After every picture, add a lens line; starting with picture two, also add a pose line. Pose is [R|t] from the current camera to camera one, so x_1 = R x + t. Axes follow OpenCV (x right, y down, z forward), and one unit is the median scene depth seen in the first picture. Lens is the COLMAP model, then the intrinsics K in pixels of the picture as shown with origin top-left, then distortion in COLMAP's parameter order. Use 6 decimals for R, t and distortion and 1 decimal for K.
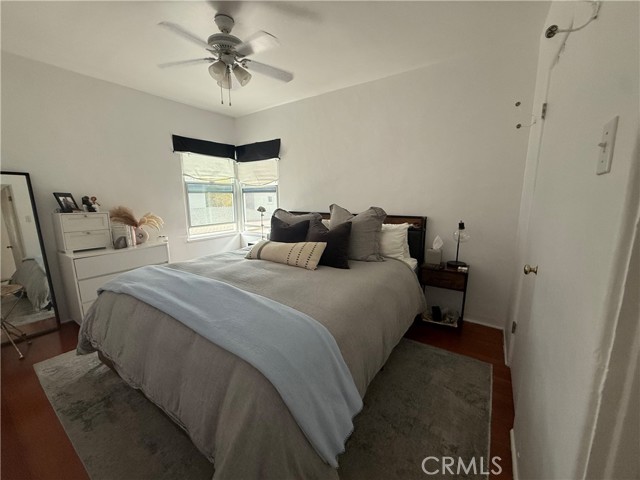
lens RADIAL K [[257.6, 0, 315.8], [0, 257.6, 241.2], [0, 0, 1]] dist [0.000712, -0.000098]
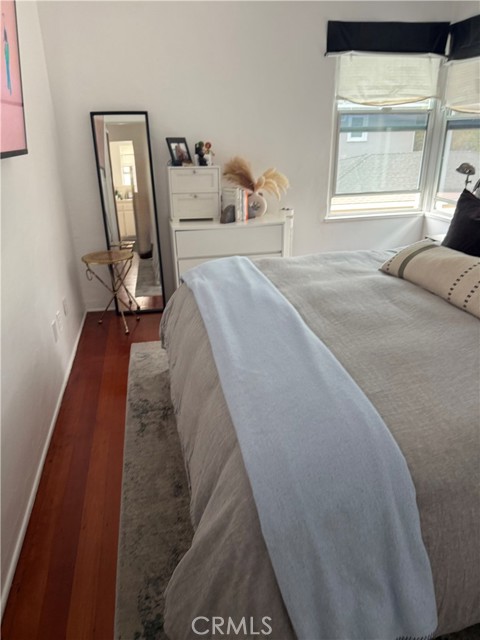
lens RADIAL K [[452.8, 0, 240.9], [0, 452.8, 328.8], [0, 0, 1]] dist [0.086388, -0.128253]
pose [[0.710186, 0.274836, -0.648153, 0.156523], [-0.107222, 0.952137, 0.286250, -0.054856], [0.695802, -0.133795, 0.705662, 0.106492]]
